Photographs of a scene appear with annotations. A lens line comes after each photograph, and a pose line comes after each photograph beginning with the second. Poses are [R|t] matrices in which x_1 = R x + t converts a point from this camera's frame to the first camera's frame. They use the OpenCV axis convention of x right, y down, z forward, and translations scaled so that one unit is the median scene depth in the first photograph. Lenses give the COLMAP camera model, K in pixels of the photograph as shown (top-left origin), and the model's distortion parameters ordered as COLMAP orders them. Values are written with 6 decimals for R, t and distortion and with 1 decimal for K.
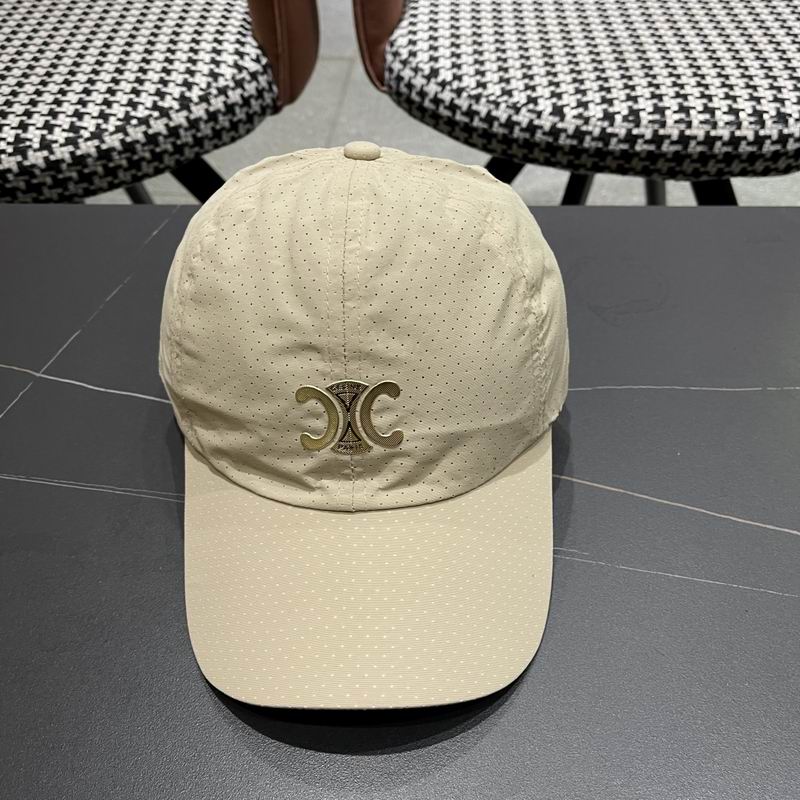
lens RADIAL K [[836.5, 0, 398.9], [0, 836.5, 393.9], [0, 0, 1]] dist [0.033781, -0.032464]
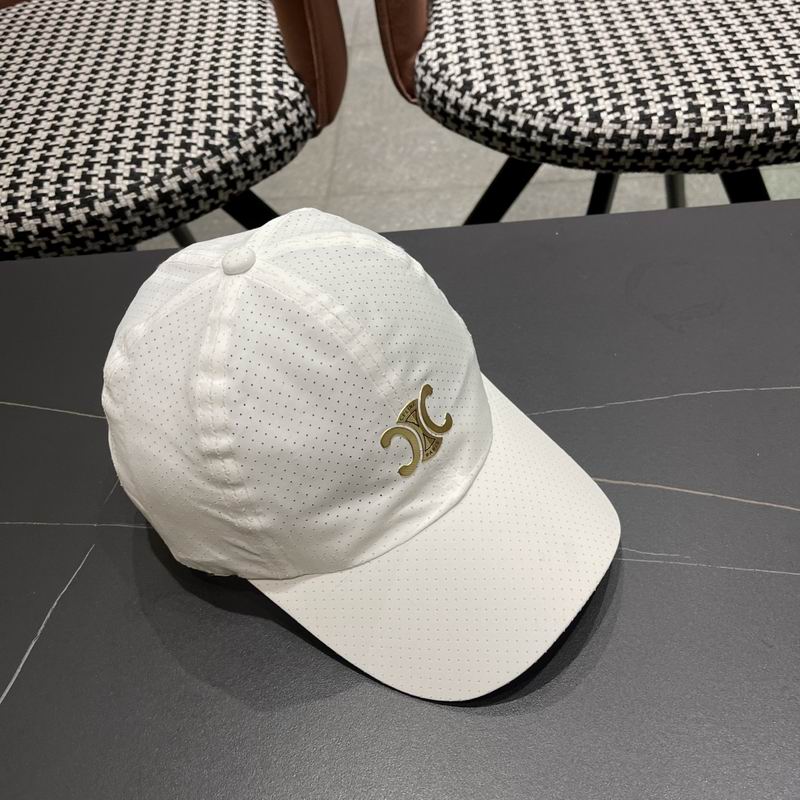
lens RADIAL K [[835.4, 0, 398.7], [0, 835.4, 404.4], [0, 0, 1]] dist [0.035212, -0.033991]
pose [[0.996431, -0.083975, -0.008552, -0.069984], [0.084283, 0.995363, 0.046360, -0.050363], [0.004619, -0.046915, 0.998888, -0.049465]]
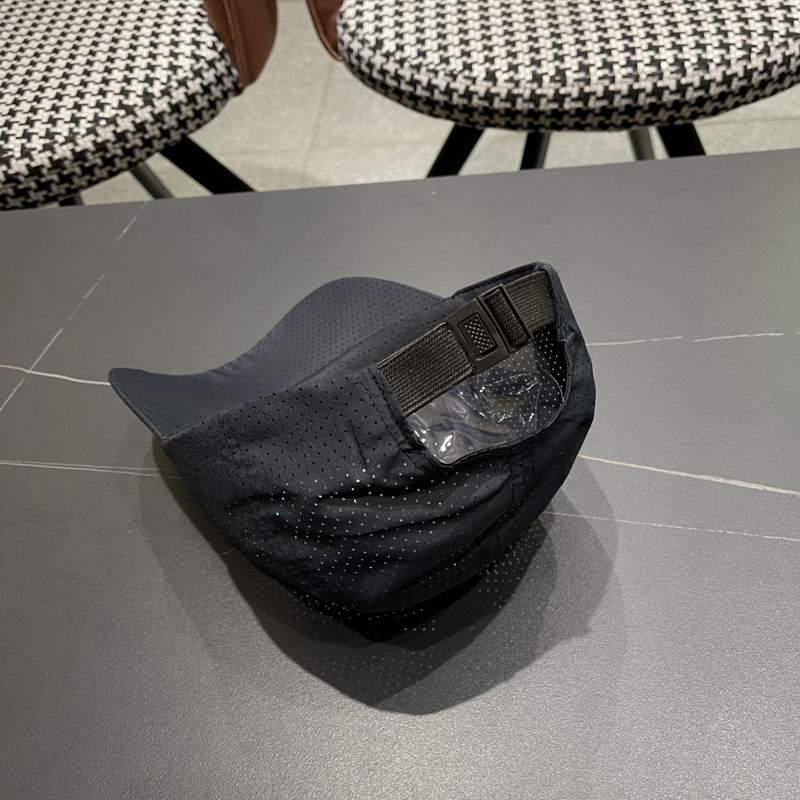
lens RADIAL K [[830.0, 0, 401.8], [0, 830.0, 406.1], [0, 0, 1]] dist [0.058888, -0.078952]
pose [[0.995506, -0.068895, -0.064969, 0.113353], [0.075311, 0.991918, 0.102114, -0.038342], [0.057409, -0.106548, 0.992649, -0.095042]]
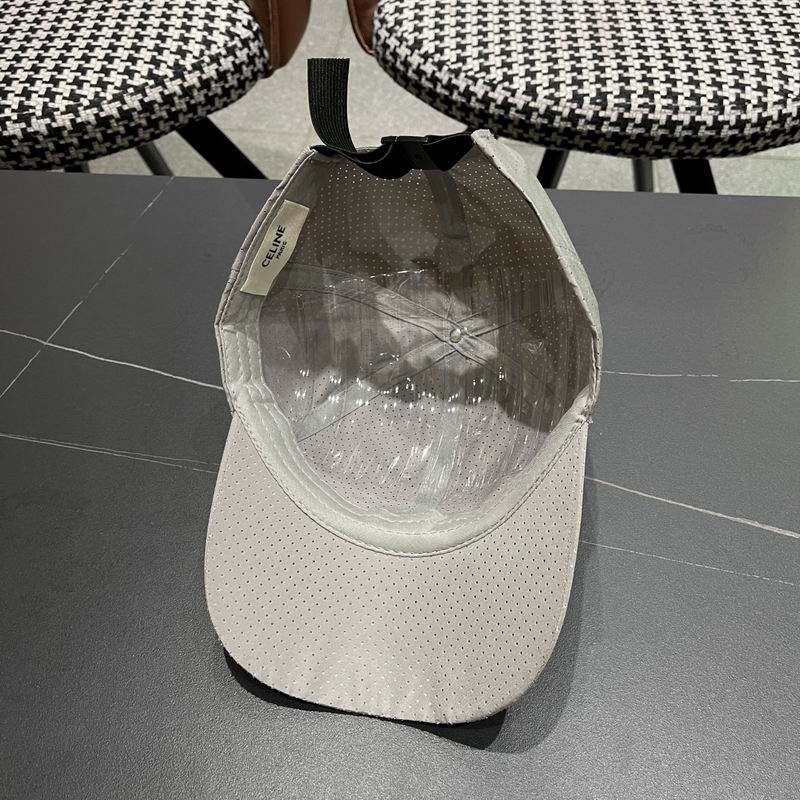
lens RADIAL K [[829.9, 0, 399.1], [0, 829.9, 395.8], [0, 0, 1]] dist [0.046523, -0.049640]
pose [[0.999642, 0.026633, -0.002615, 0.035038], [-0.026224, 0.994361, 0.102752, -0.055745], [0.005337, -0.102647, 0.994704, -0.083403]]
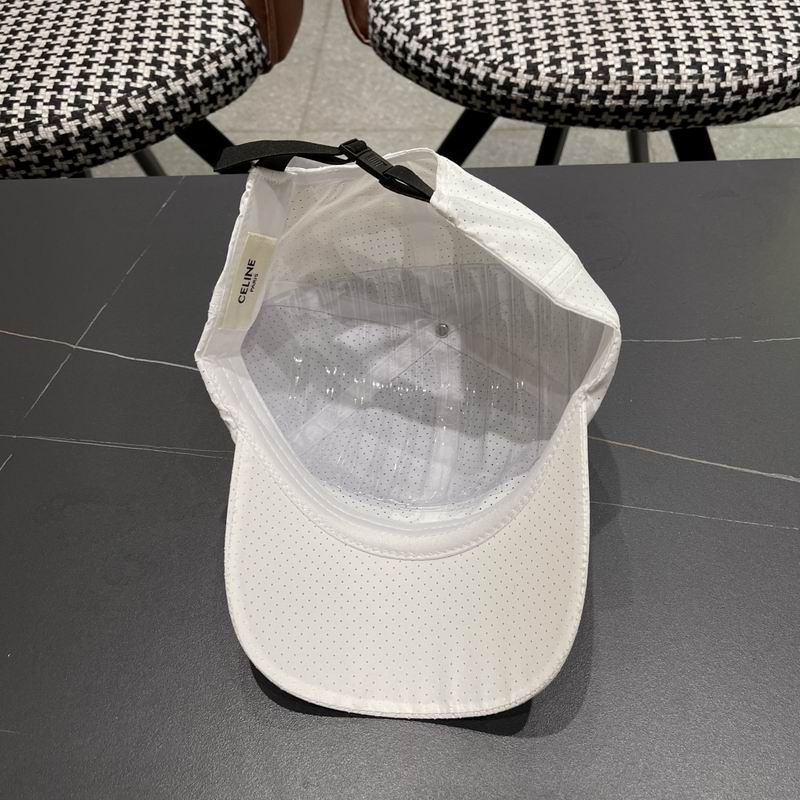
lens RADIAL K [[827.1, 0, 399.1], [0, 827.1, 403.2], [0, 0, 1]] dist [0.072863, -0.102539]
pose [[0.999392, -0.034846, 0.001079, 0.004761], [0.034482, 0.992575, 0.116646, -0.044223], [-0.005136, -0.116538, 0.993173, -0.094651]]
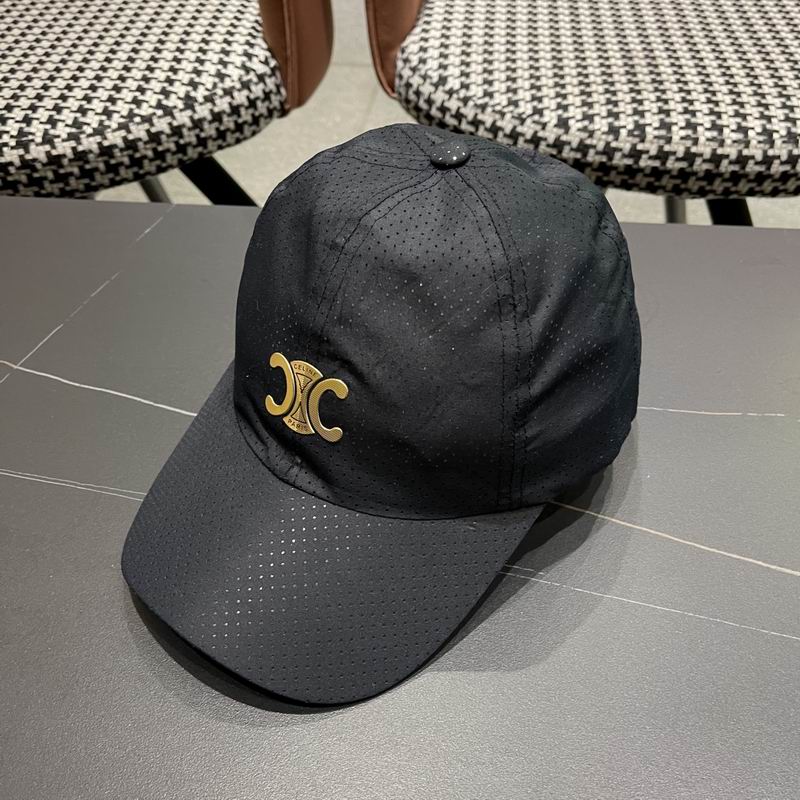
lens RADIAL K [[835.4, 0, 398.7], [0, 835.4, 404.4], [0, 0, 1]] dist [0.035212, -0.033991]
pose [[0.998356, 0.045607, -0.034708, 0.044735], [-0.045560, 0.998959, 0.002135, -0.000741], [0.034769, -0.000550, 0.999395, 0.009575]]
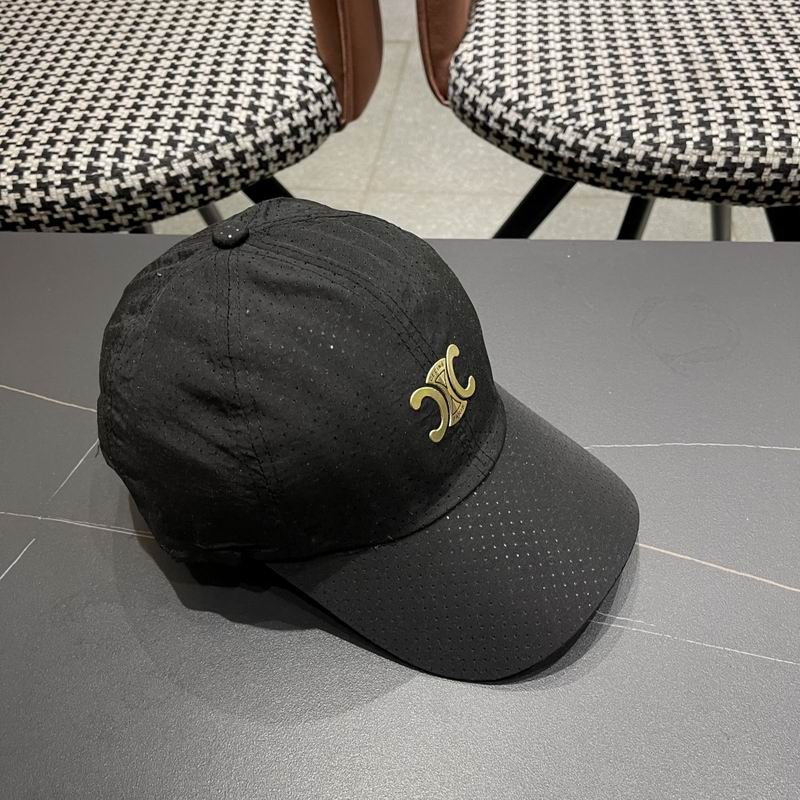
lens RADIAL K [[837.3, 0, 399.0], [0, 837.3, 401.1], [0, 0, 1]] dist [0.011271, 0.022736]
pose [[0.998346, 0.016158, -0.055176, -0.016759], [-0.013636, 0.998858, 0.045783, -0.066373], [0.055853, -0.044955, 0.997426, -0.006746]]
